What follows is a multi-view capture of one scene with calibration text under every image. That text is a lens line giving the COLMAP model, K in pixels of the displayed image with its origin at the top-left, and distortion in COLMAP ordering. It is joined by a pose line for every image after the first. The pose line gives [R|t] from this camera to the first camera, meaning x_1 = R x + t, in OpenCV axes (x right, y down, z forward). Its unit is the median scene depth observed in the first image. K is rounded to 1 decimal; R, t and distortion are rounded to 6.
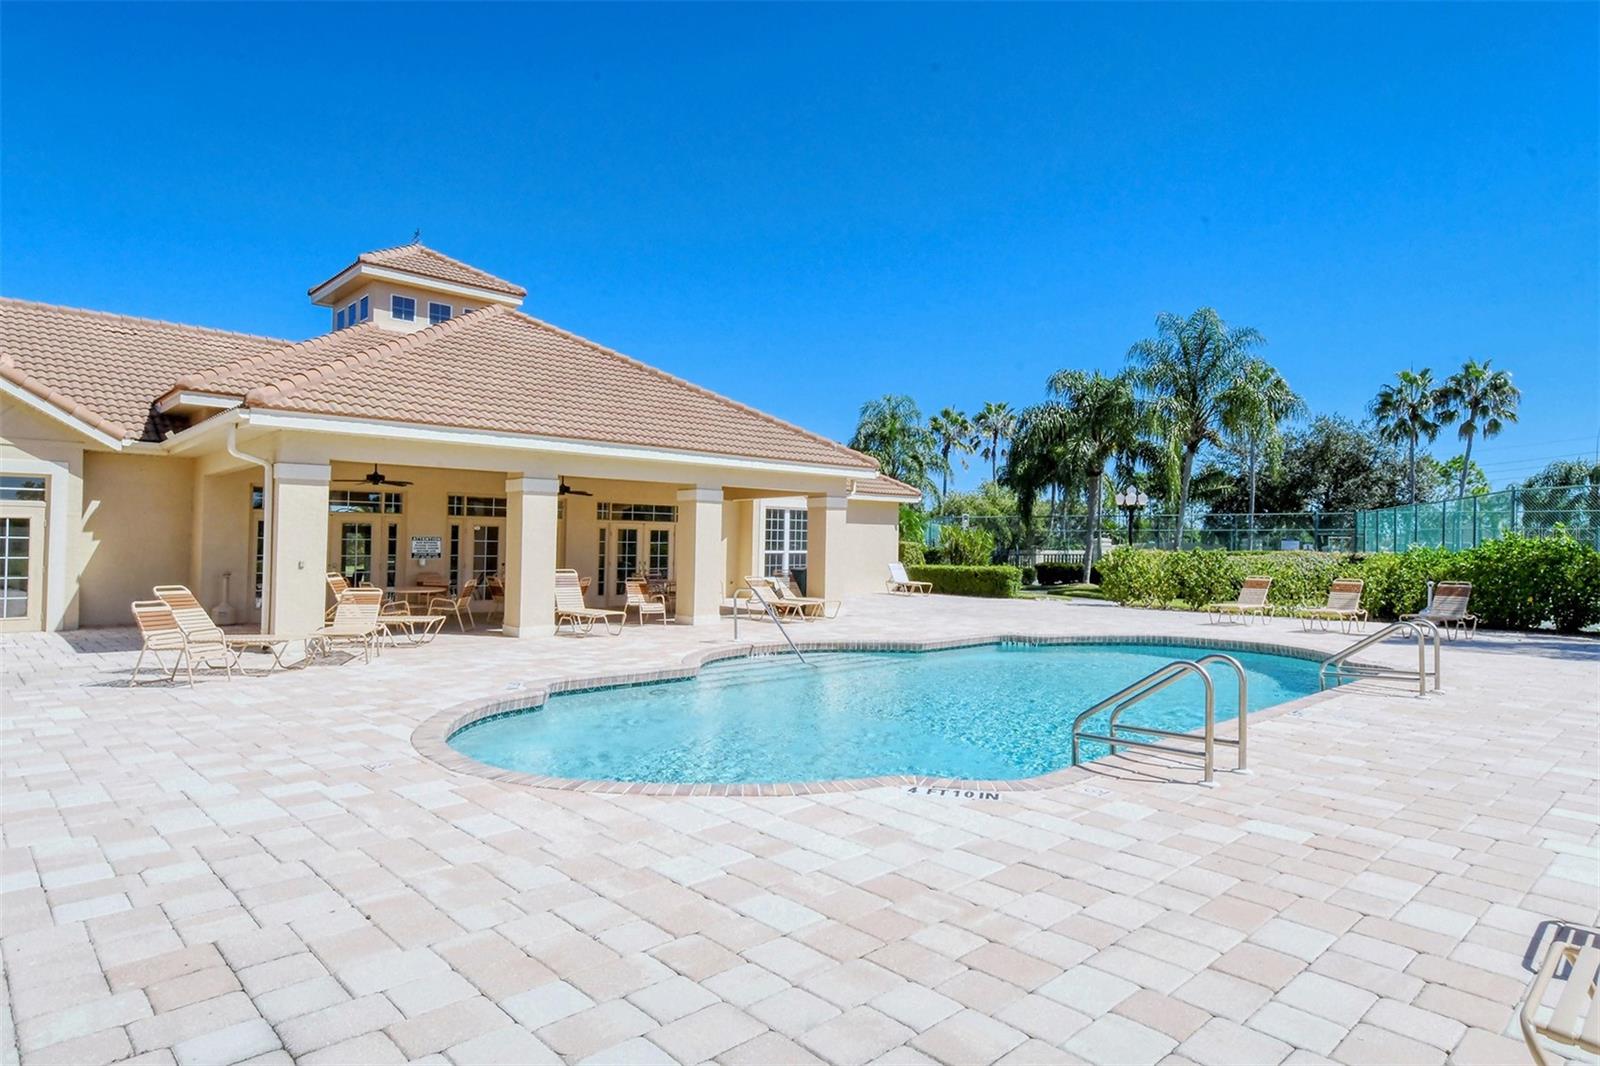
lens RADIAL K [[905.2, 0, 800.0], [0, 905.2, 533.0], [0, 0, 1]] dist [0.027555, -0.002237]
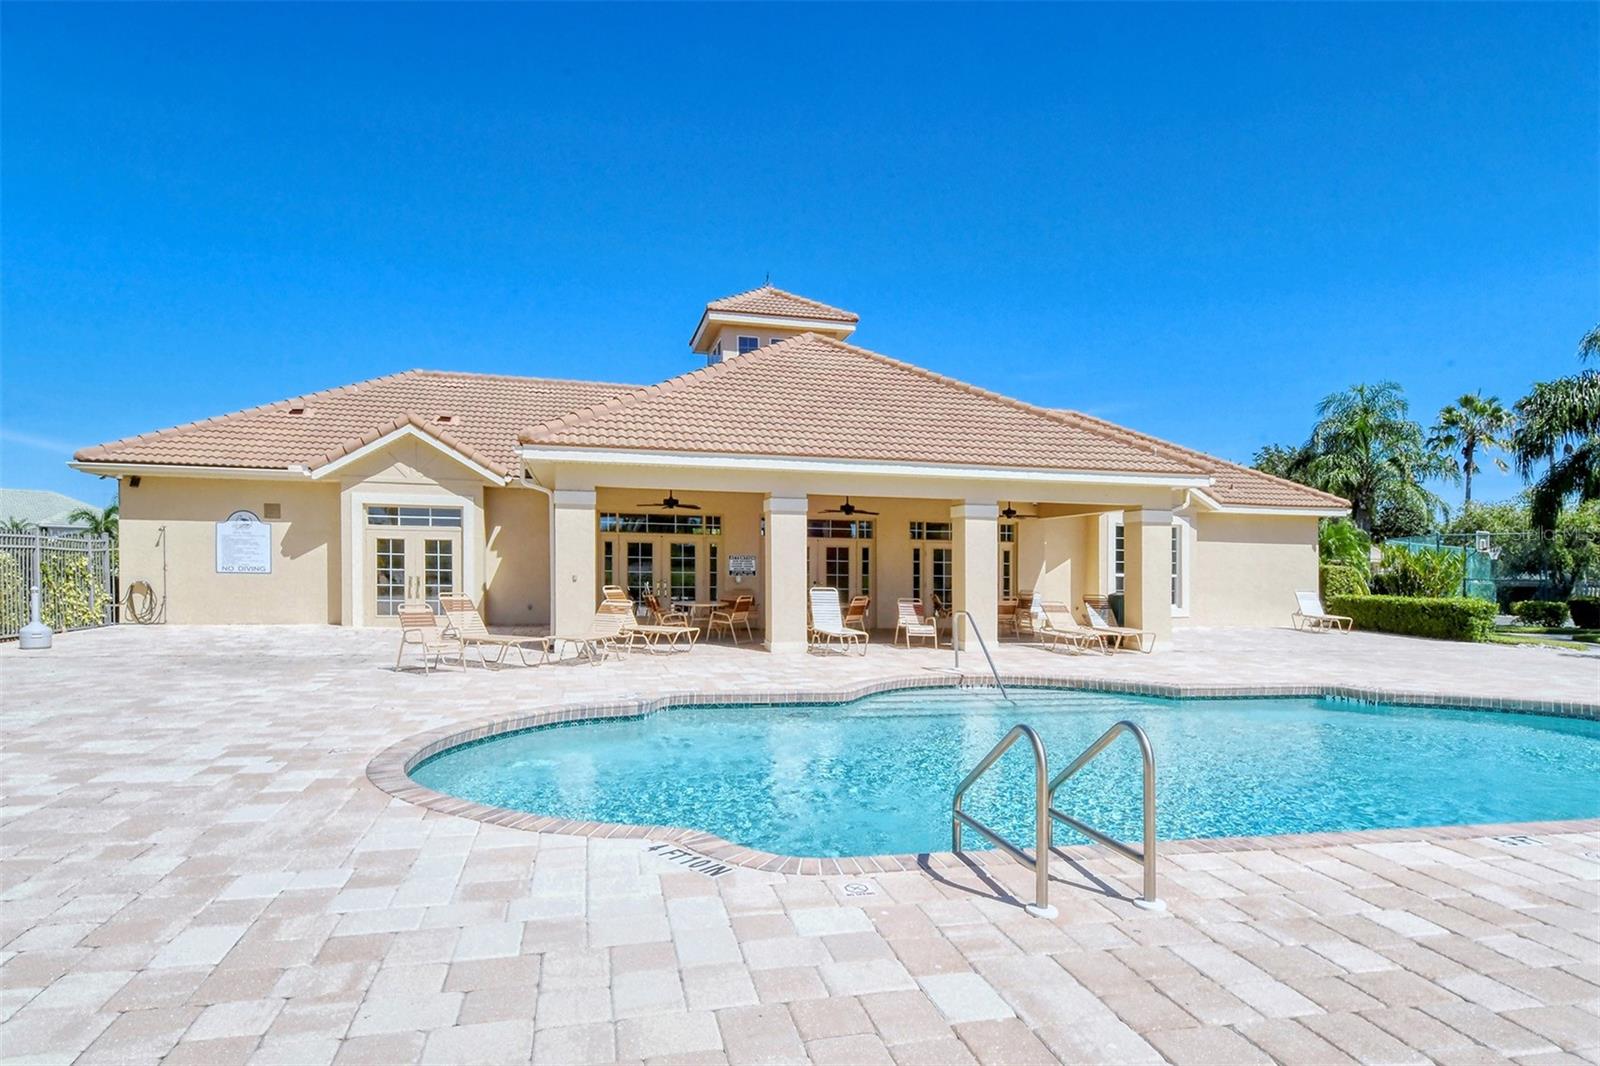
lens RADIAL K [[908.2, 0, 799.8], [0, 908.2, 560.0], [0, 0, 1]] dist [0.029336, -0.001721]
pose [[0.863814, 0.004363, -0.503792, 0.214143], [-0.002658, 0.999988, 0.004102, 0.005028], [0.503804, -0.002204, 0.863815, 0.111859]]
